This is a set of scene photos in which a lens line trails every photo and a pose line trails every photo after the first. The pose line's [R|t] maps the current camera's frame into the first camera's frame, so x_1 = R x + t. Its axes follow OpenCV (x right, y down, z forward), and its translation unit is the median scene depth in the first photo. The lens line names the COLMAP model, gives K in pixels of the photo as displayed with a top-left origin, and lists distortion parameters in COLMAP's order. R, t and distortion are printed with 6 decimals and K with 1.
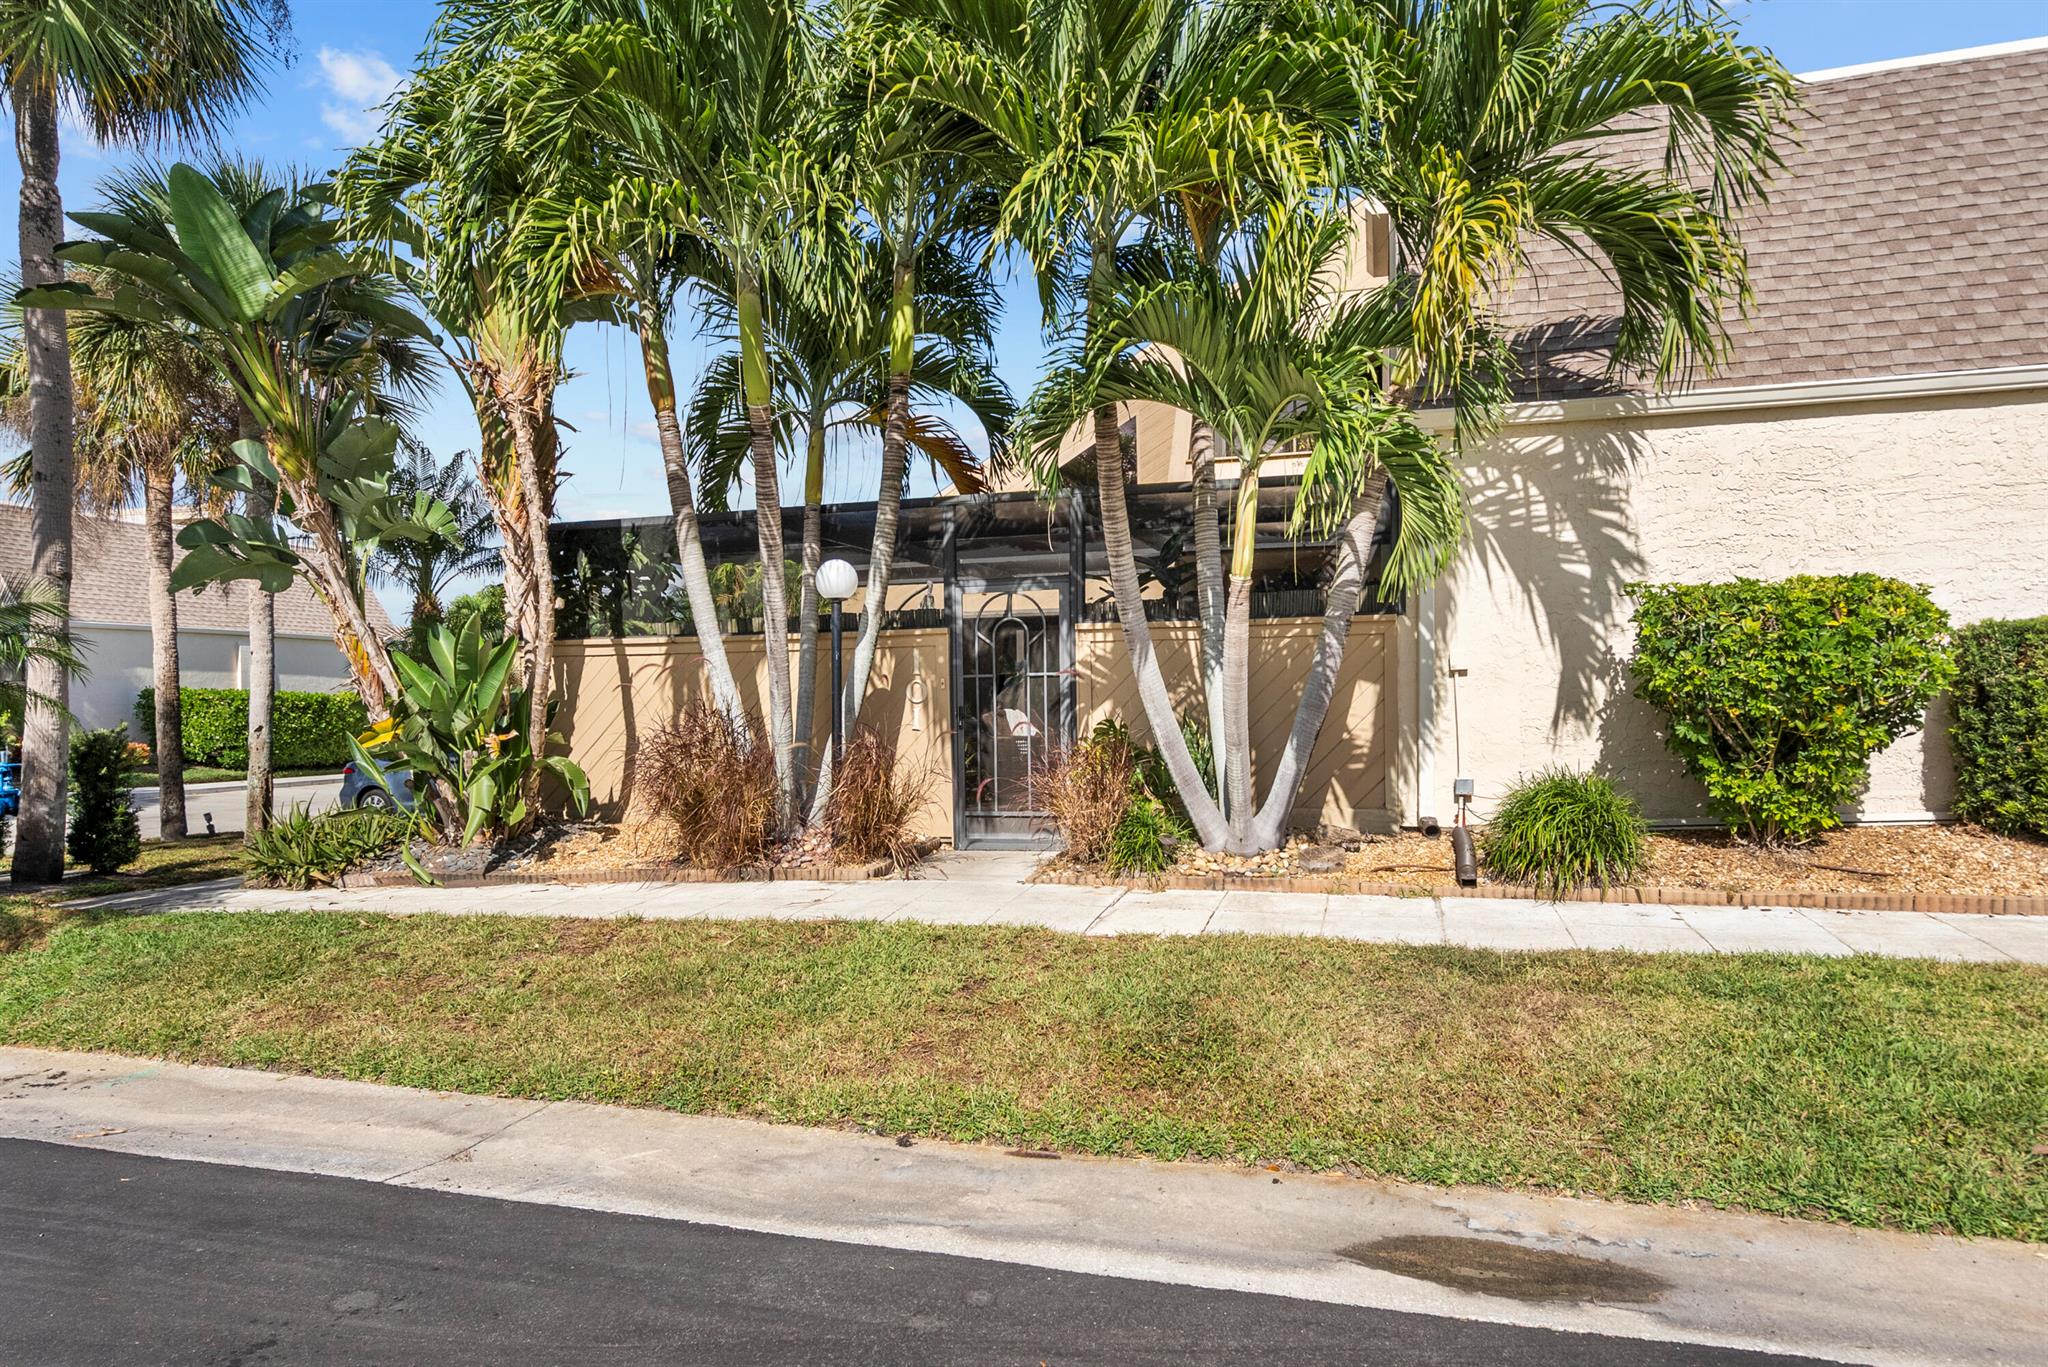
lens RADIAL K [[1226.1, 0, 1025.5], [0, 1226.1, 691.7], [0, 0, 1]] dist [0.005480, 0.002364]
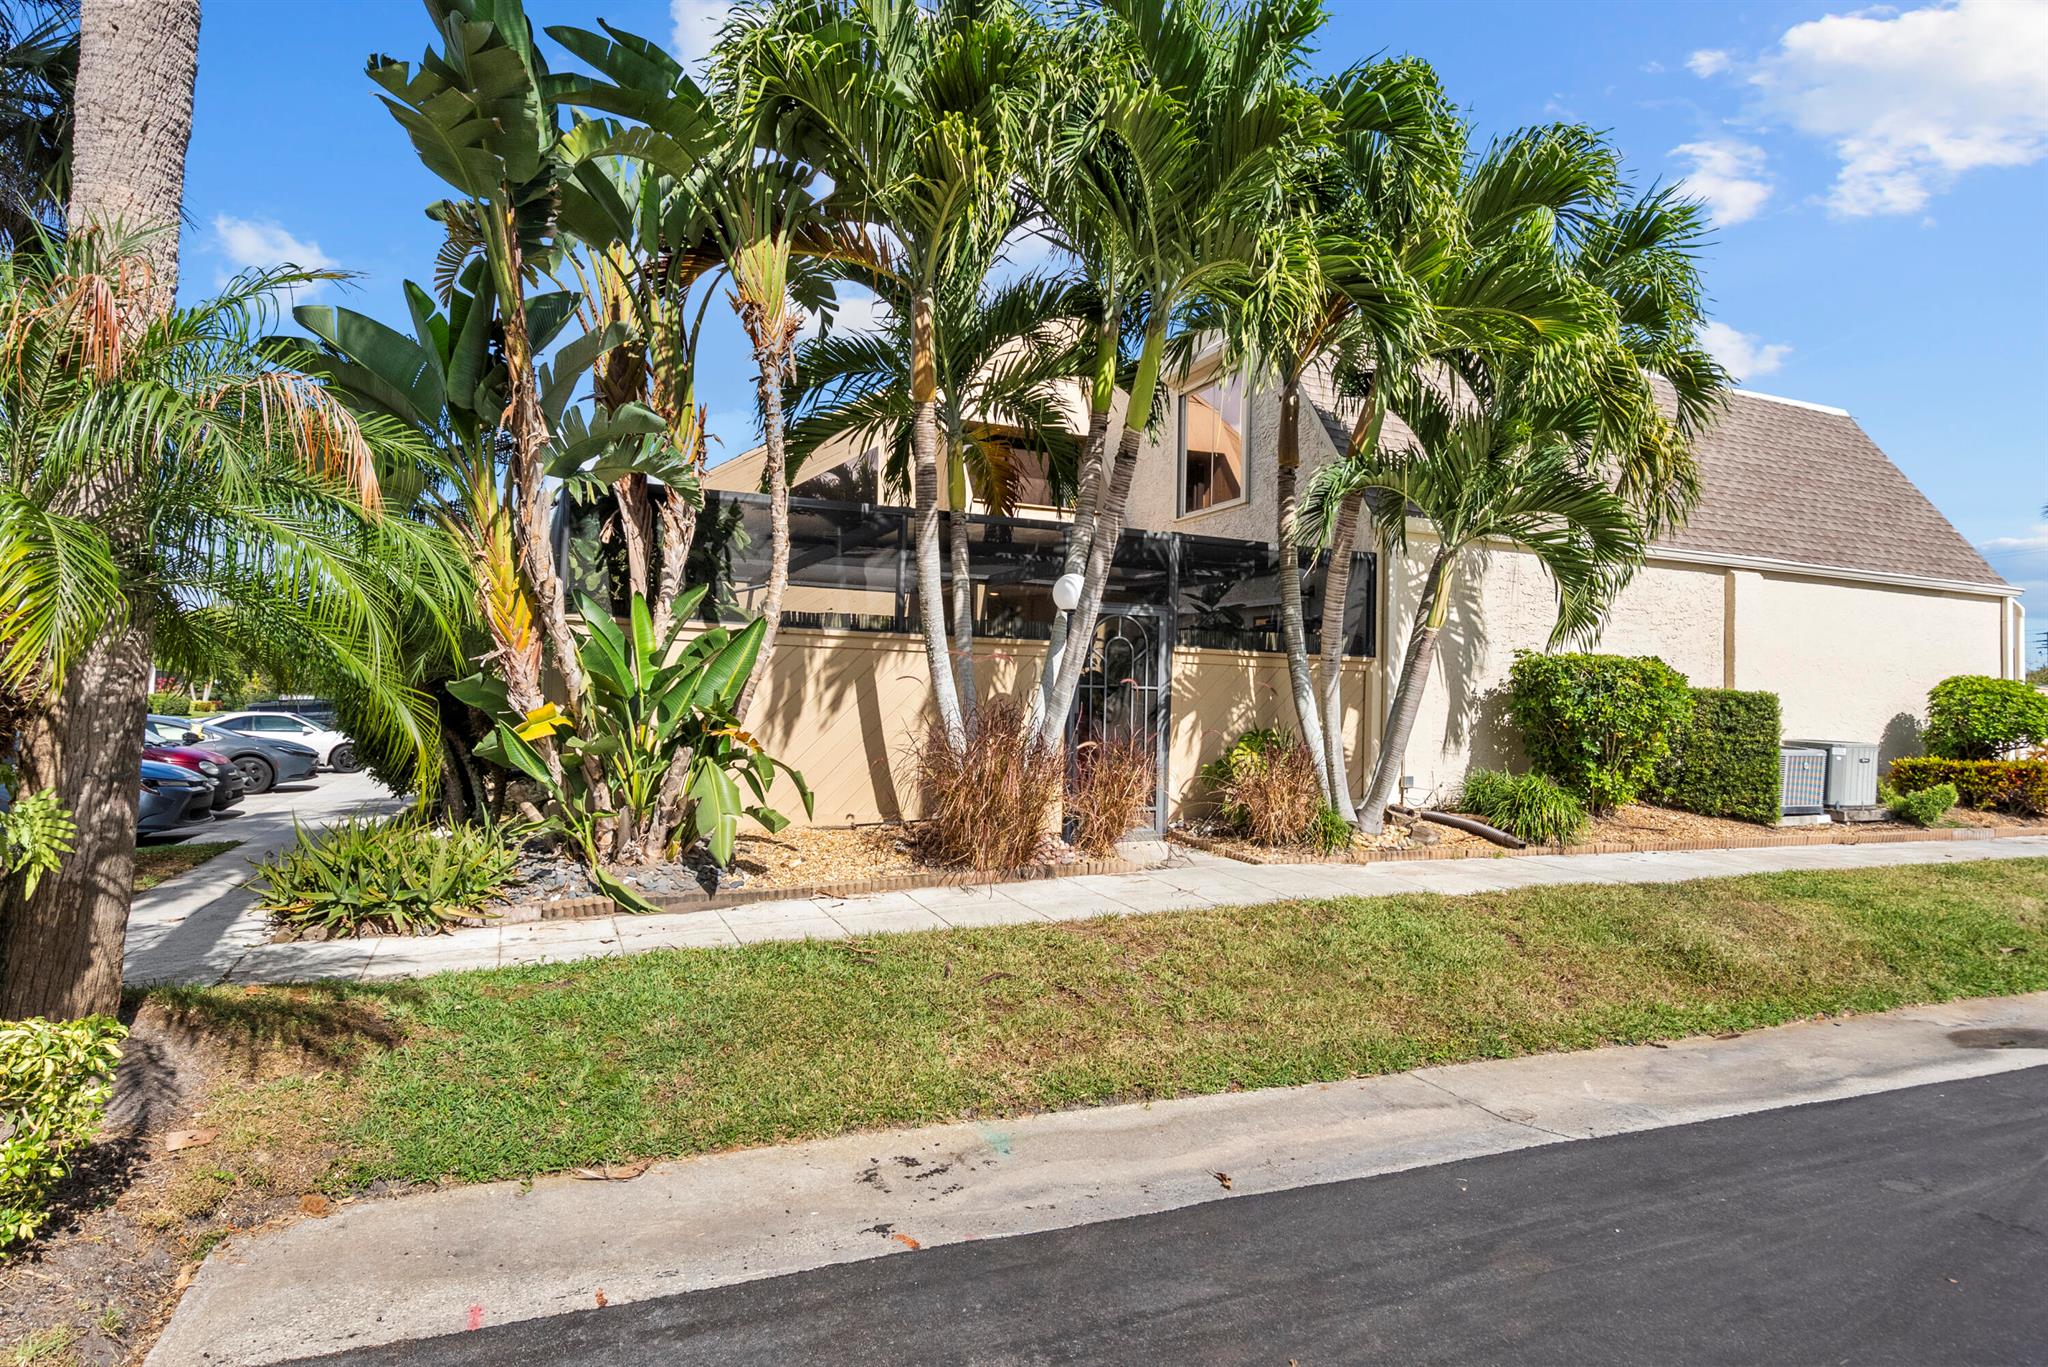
lens RADIAL K [[1128.8, 0, 1023.9], [0, 1128.8, 654.8], [0, 0, 1]] dist [0.005072, 0.001194]
pose [[0.769960, 0.063970, 0.634877, -0.916127], [-0.039306, 0.997827, -0.052871, 0.019145], [-0.636880, 0.015754, 0.770802, 0.299833]]
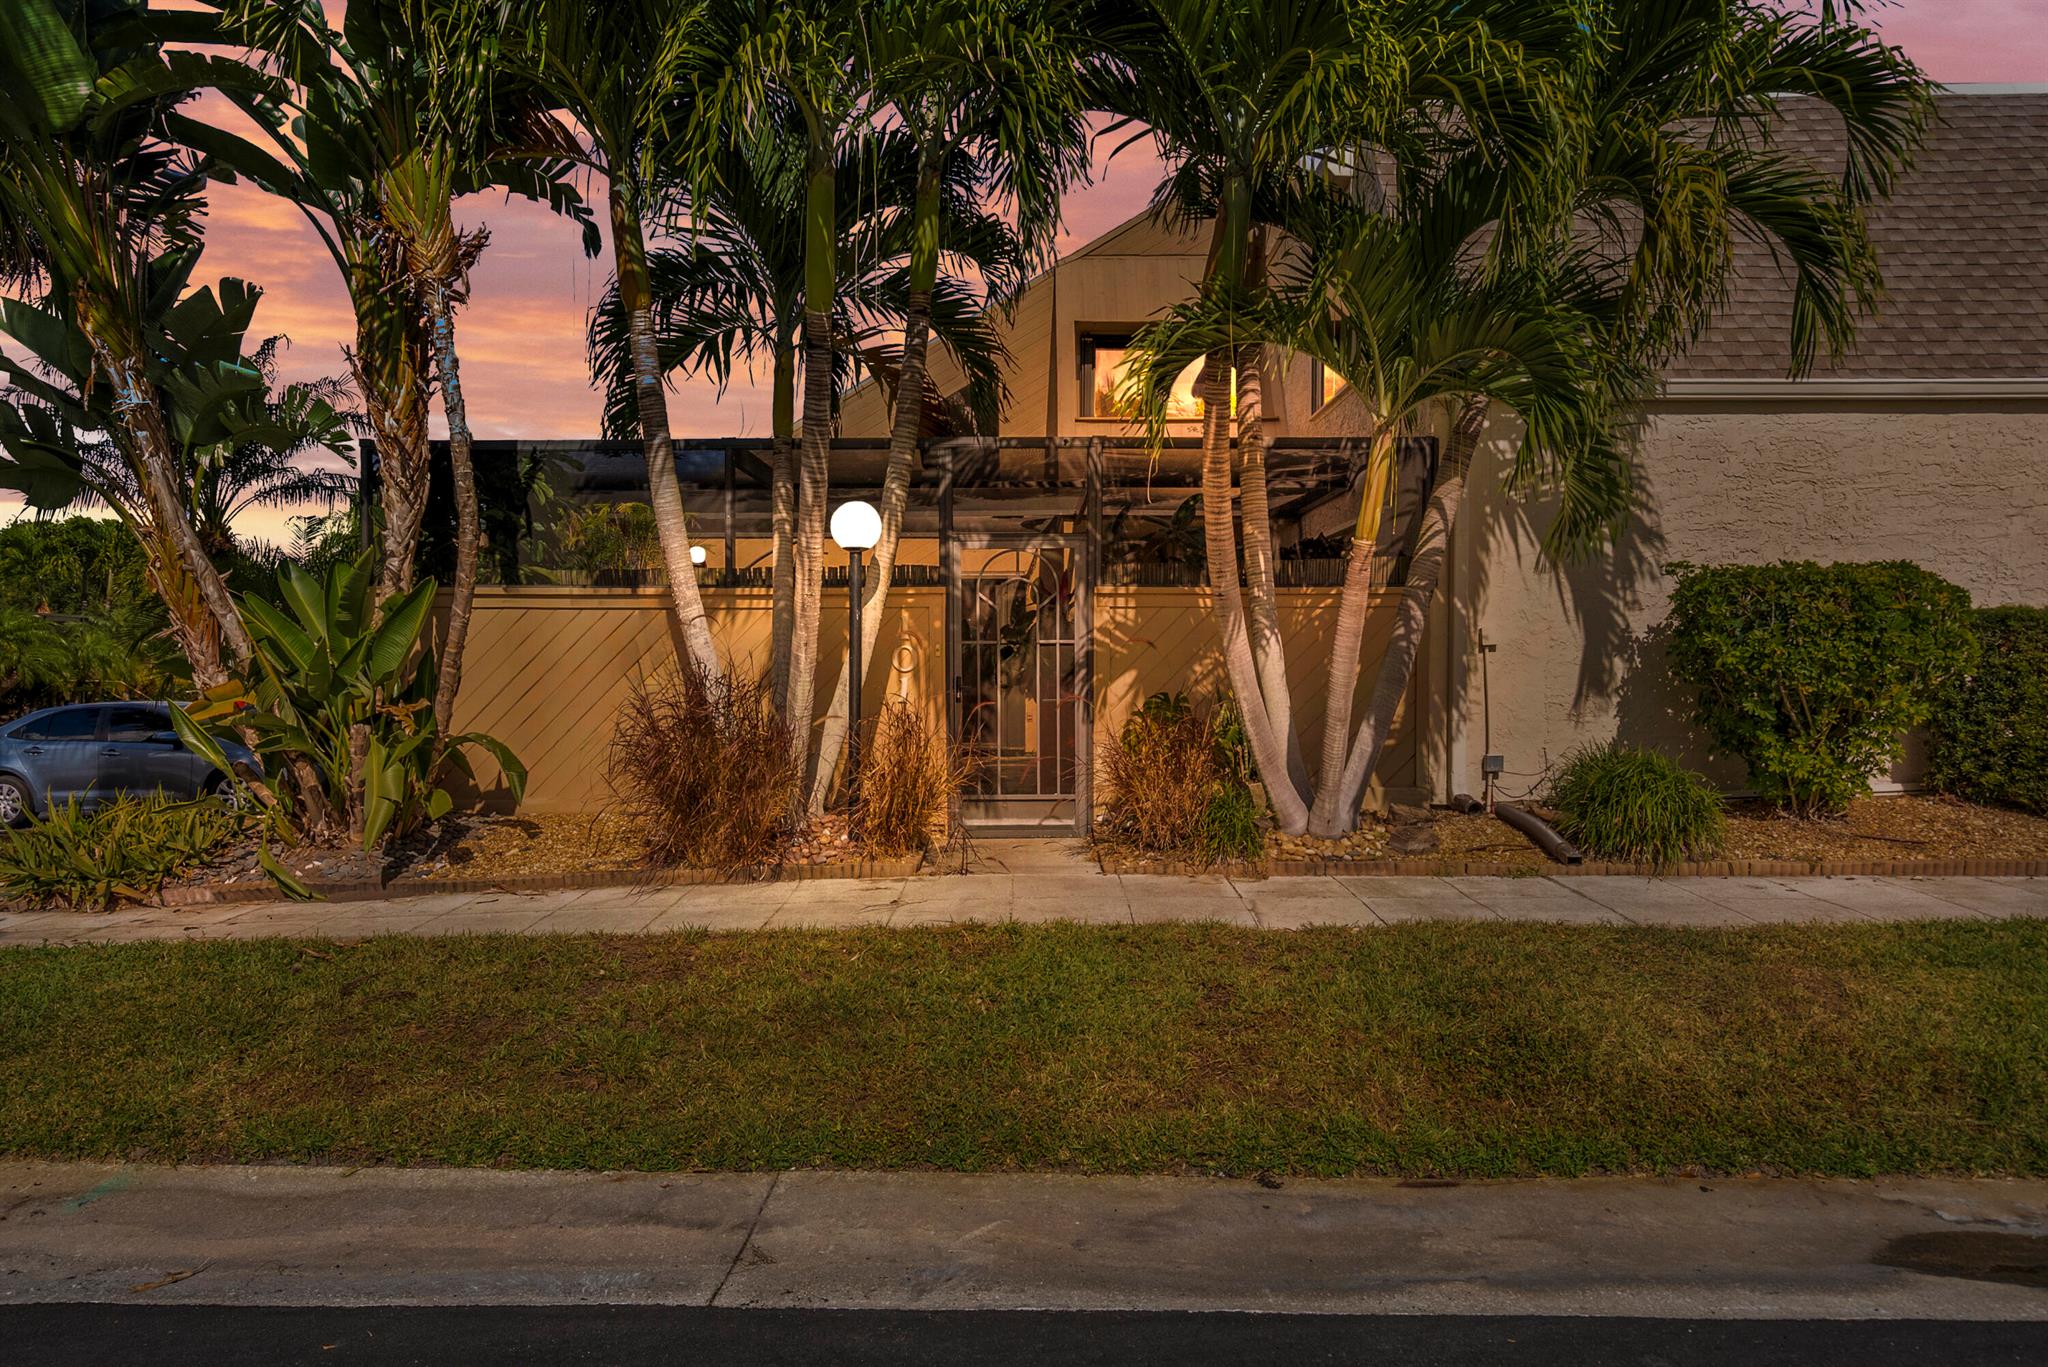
lens RADIAL K [[1278.8, 0, 1024.0], [0, 1278.8, 683.5], [0, 0, 1]] dist [0.007048, 0.000259]
pose [[0.961996, 0.010625, 0.272858, -0.320019], [-0.014092, 0.999843, 0.010750, 0.008171], [-0.272700, -0.014187, 0.961994, 0.123033]]
